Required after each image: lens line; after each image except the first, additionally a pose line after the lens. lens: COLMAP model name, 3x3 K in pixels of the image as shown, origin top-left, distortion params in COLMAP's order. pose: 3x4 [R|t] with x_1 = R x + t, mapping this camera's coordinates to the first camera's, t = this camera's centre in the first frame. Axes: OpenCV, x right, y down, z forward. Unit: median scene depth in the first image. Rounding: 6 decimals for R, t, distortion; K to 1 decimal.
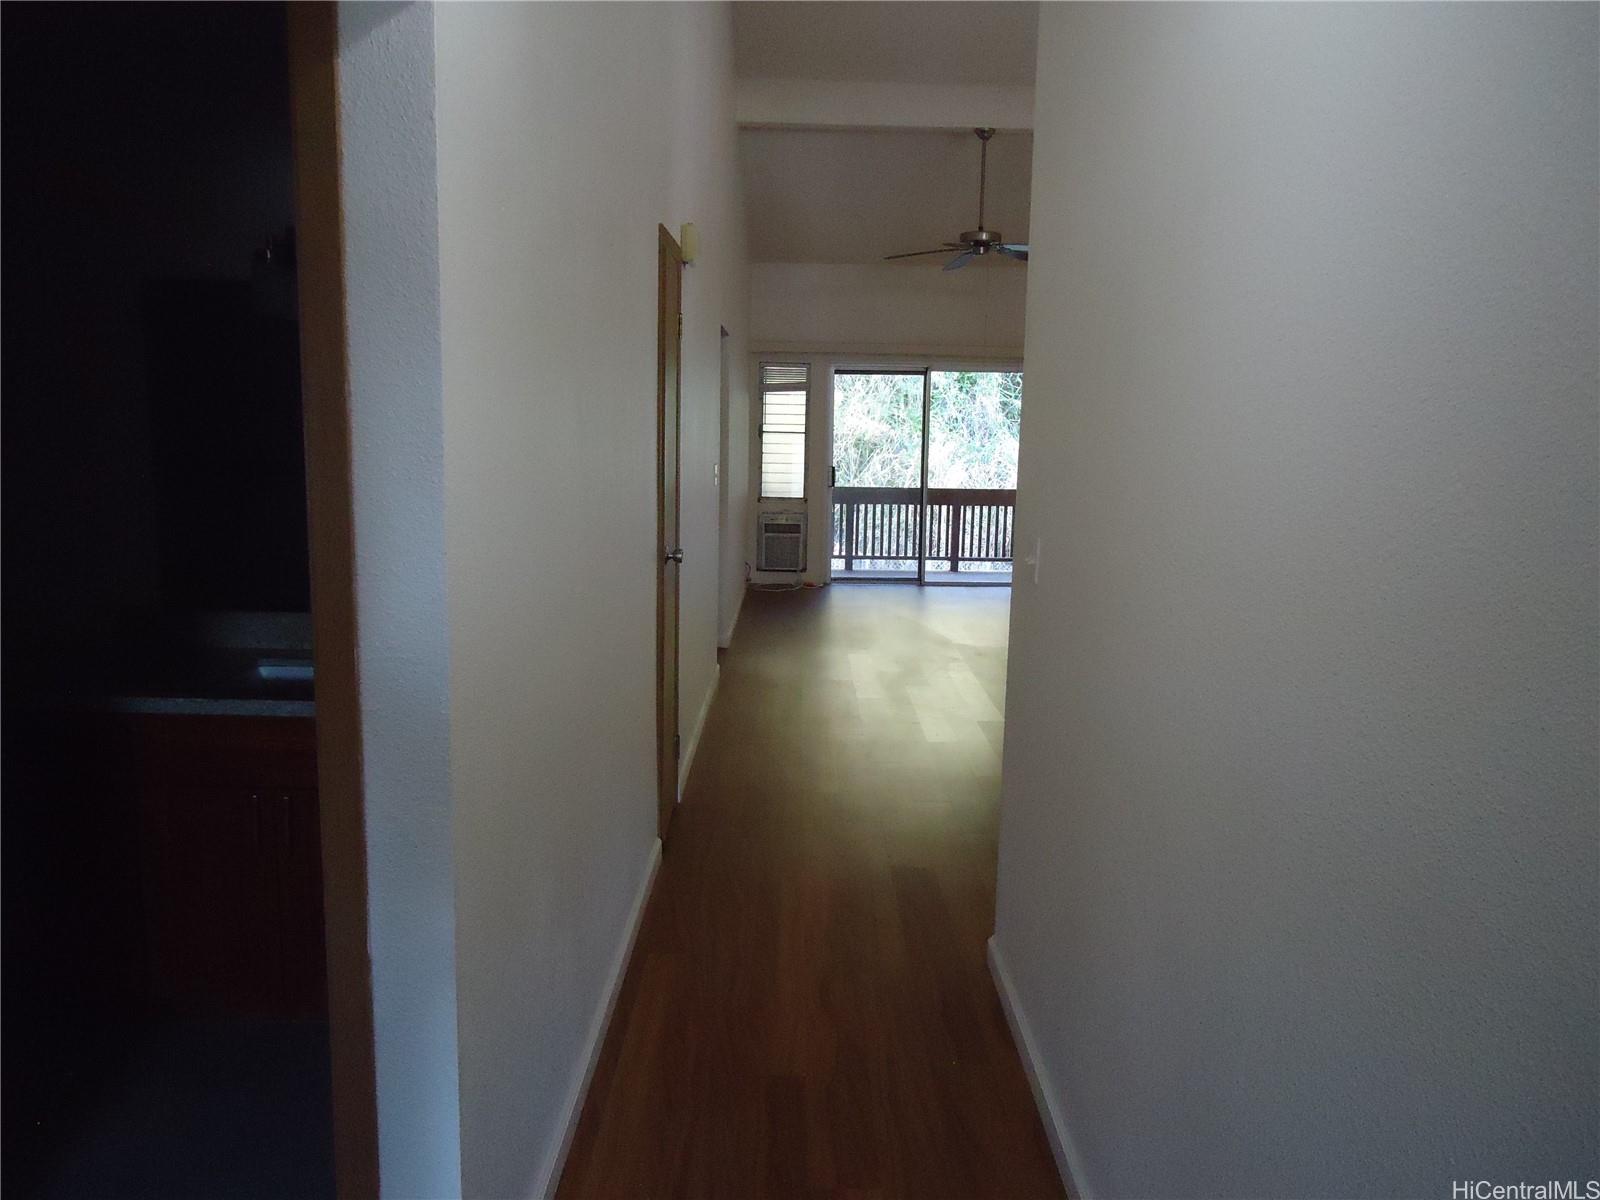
lens RADIAL K [[1197.4, 0, 799.4], [0, 1197.4, 604.9], [0, 0, 1]] dist [0.004128, 0.006326]
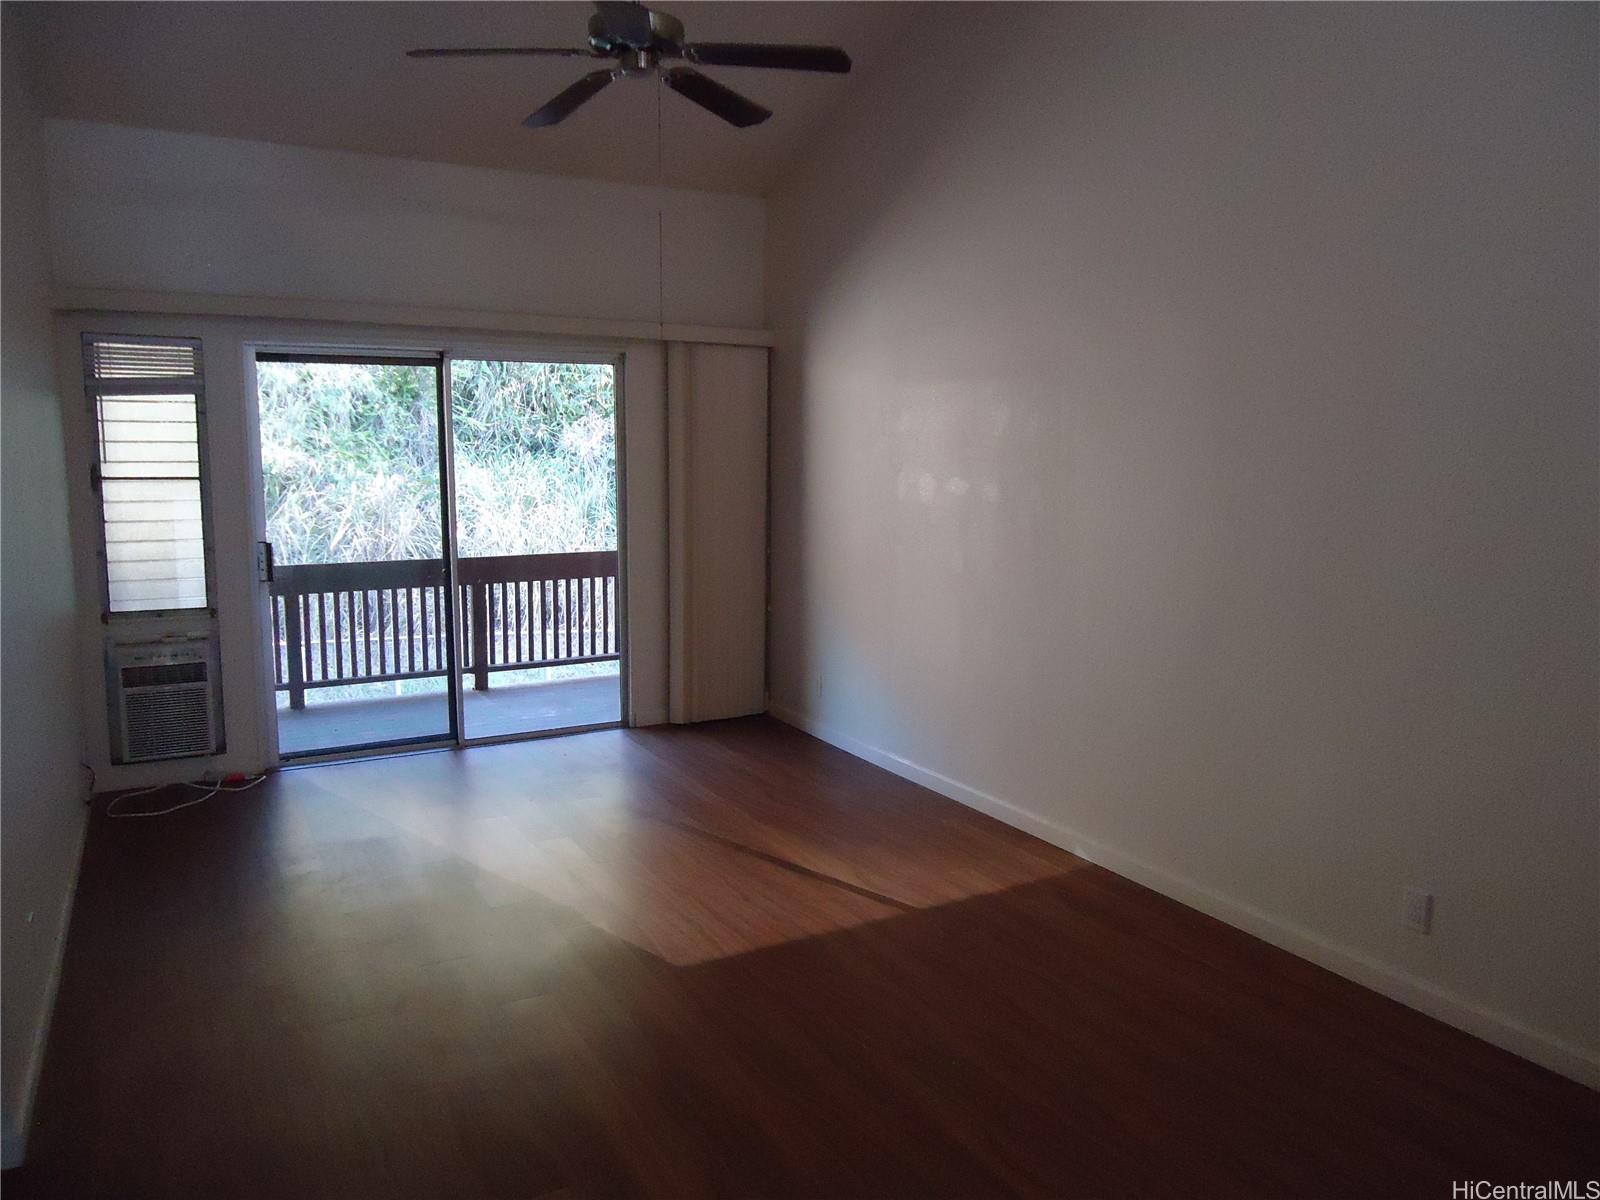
lens RADIAL K [[1197.4, 0, 805.7], [0, 1197.4, 599.5], [0, 0, 1]] dist [0.004128, 0.006326]
pose [[0.882509, -0.076243, 0.464074, -0.008083], [0.085912, 0.996303, 0.000307, -0.070697], [-0.462381, 0.039599, 0.885797, 0.436175]]
